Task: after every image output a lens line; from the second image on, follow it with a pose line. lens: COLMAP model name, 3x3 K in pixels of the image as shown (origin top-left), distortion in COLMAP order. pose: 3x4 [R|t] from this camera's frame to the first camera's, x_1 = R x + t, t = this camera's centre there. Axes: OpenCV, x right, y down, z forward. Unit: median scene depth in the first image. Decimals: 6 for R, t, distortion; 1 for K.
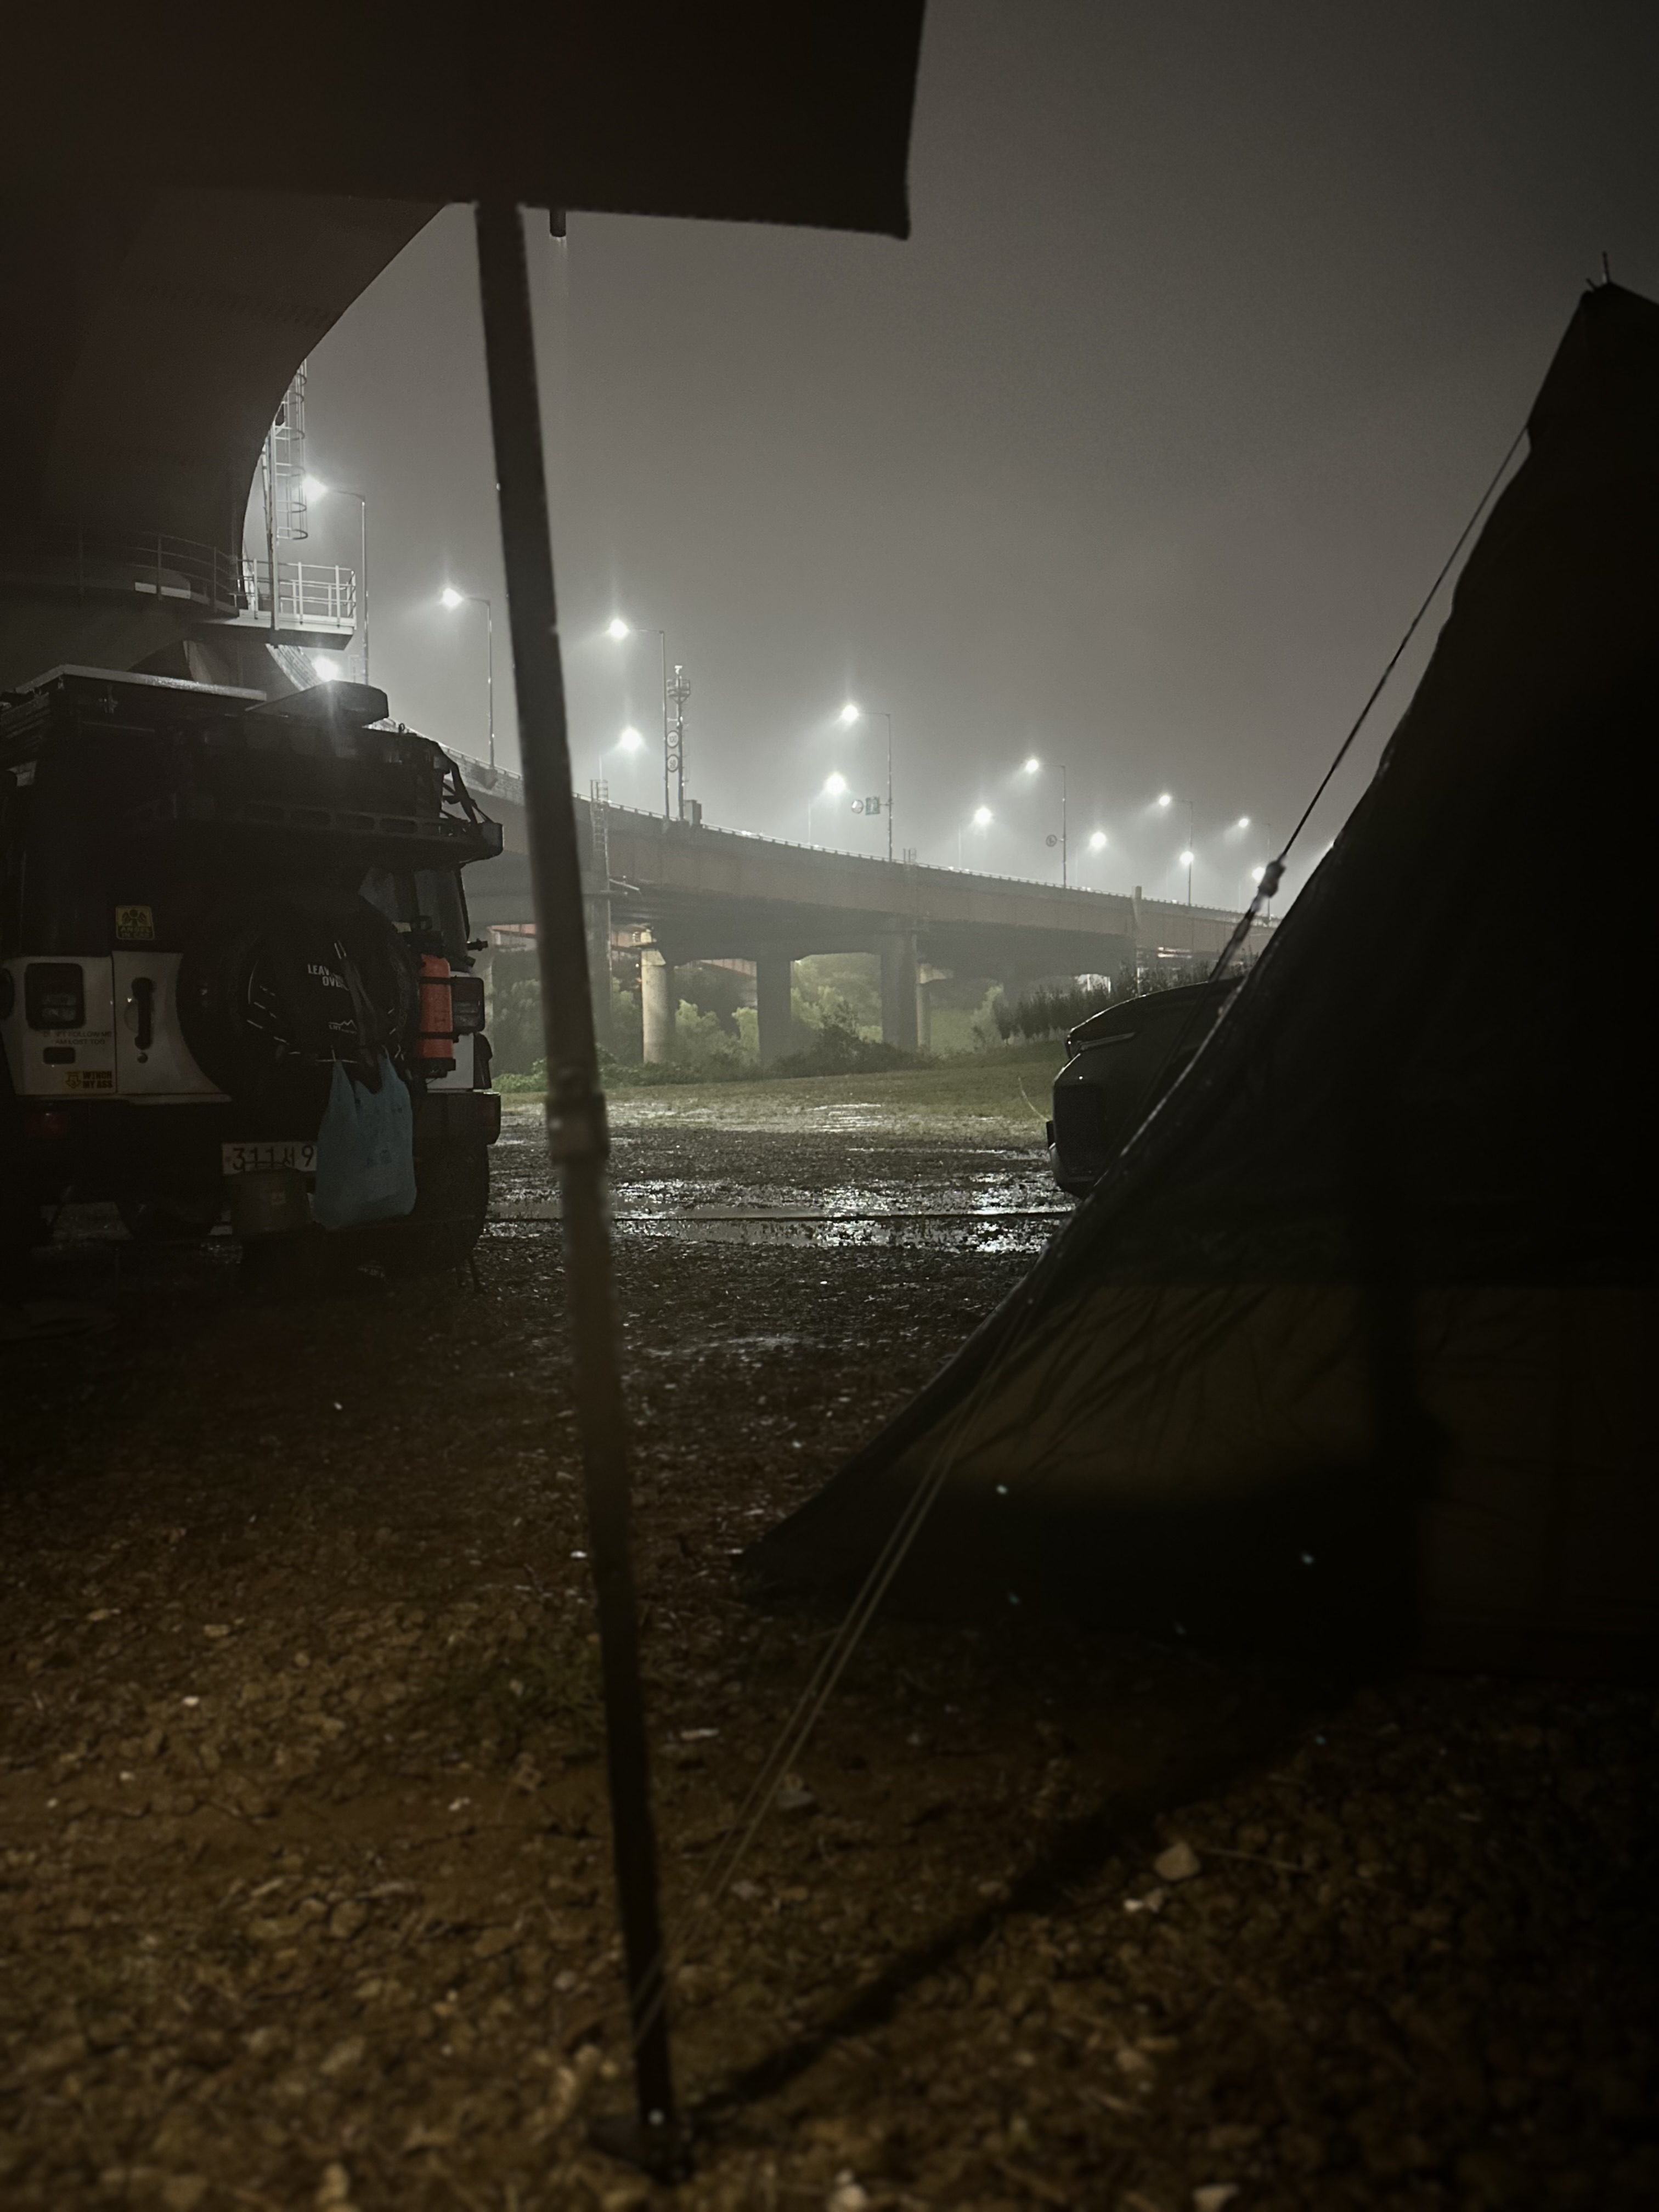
lens RADIAL K [[1546.0, 0, 825.1], [0, 1546.0, 1109.2], [0, 0, 1]] dist [0.072538, 0.008870]
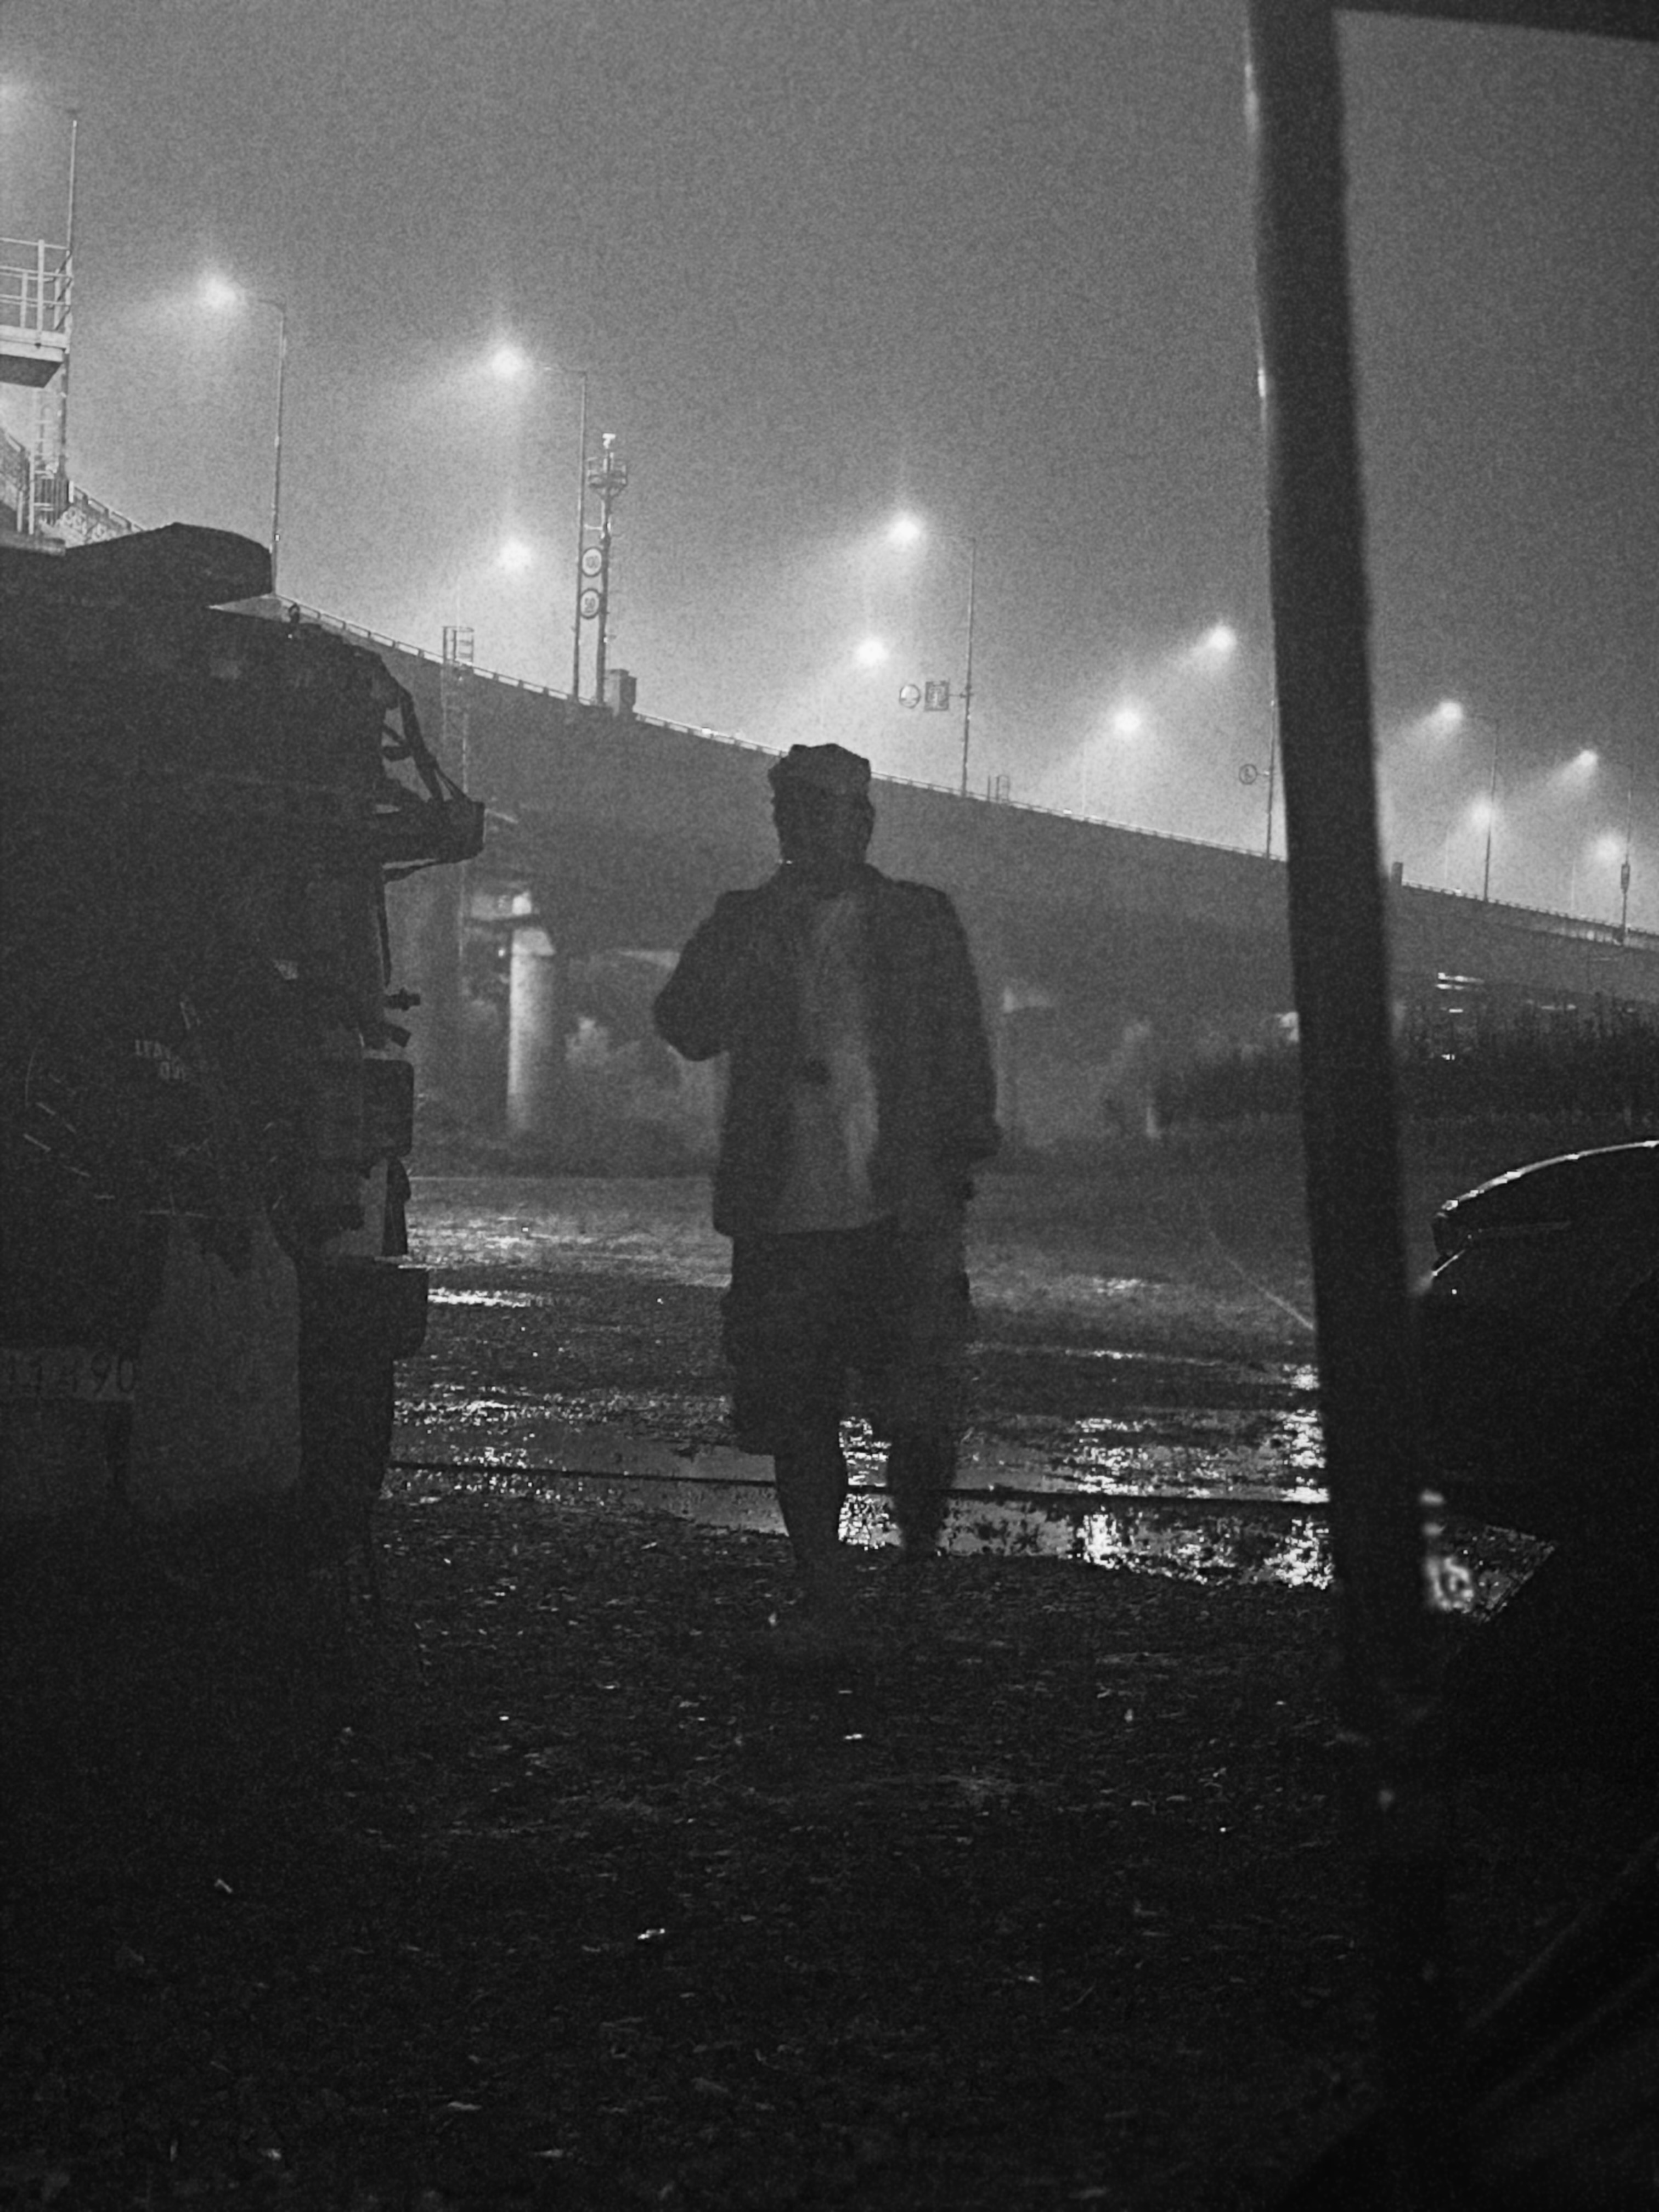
lens RADIAL K [[1546.0, 0, 824.3], [0, 1546.0, 1105.9], [0, 0, 1]] dist [0.072538, 0.008870]
pose [[0.997716, 0.055401, -0.038642, 0.019818], [-0.056008, 0.998320, -0.014822, -0.035049], [0.037756, 0.016952, 0.999143, 0.434420]]
